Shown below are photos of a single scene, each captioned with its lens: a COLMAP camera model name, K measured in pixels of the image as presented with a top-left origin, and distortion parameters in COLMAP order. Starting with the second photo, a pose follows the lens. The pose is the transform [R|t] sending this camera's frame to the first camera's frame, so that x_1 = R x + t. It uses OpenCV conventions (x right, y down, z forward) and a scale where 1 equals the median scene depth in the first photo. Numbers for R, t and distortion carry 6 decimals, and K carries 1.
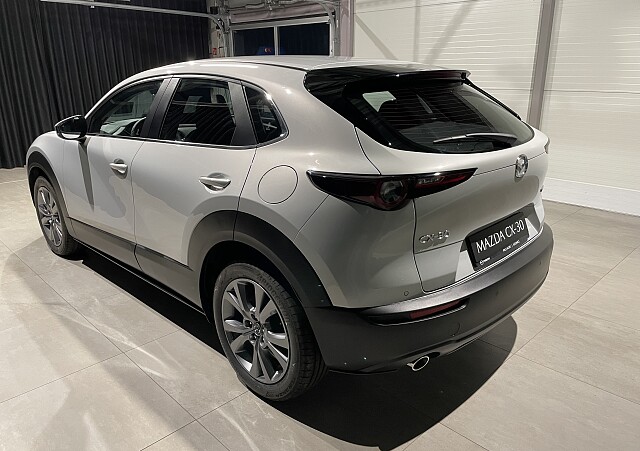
lens RADIAL K [[489.6, 0, 315.3], [0, 489.6, 228.4], [0, 0, 1]] dist [0.008148, -0.002594]
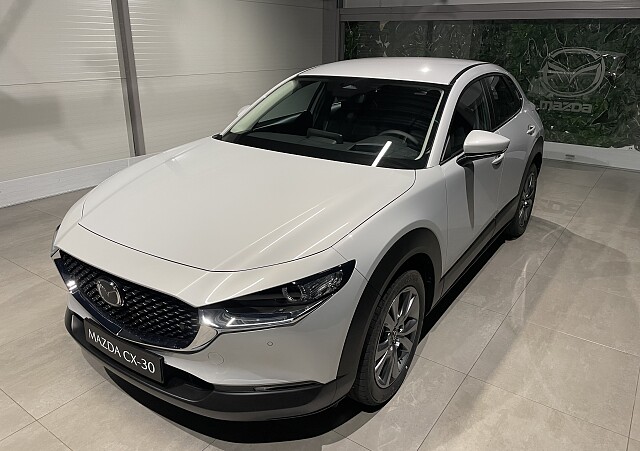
lens RADIAL K [[488.6, 0, 320.0], [0, 488.6, 225.5], [0, 0, 1]] dist [0.006868, 0.004271]
pose [[-0.188217, -0.336341, 0.922740, -1.099992], [0.297324, 0.875931, 0.379926, -0.420281], [-0.936041, 0.345861, -0.064863, 1.170583]]
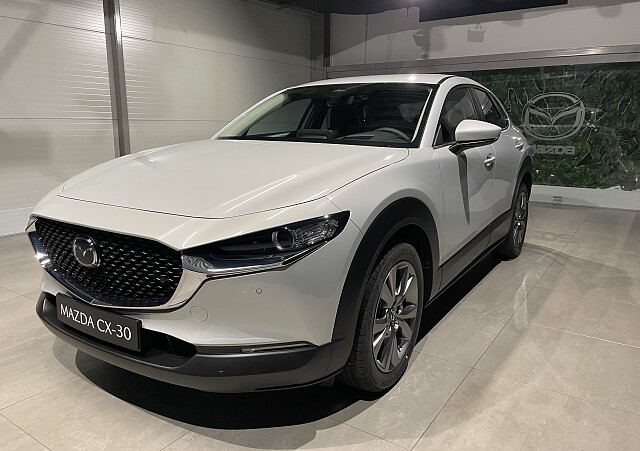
lens RADIAL K [[489.6, 0, 315.3], [0, 489.6, 228.4], [0, 0, 1]] dist [0.008148, -0.002594]
pose [[-0.203216, -0.195357, 0.959447, -1.107206], [0.303343, 0.919121, 0.251396, -0.298749], [-0.930960, 0.342129, -0.127520, 1.214493]]
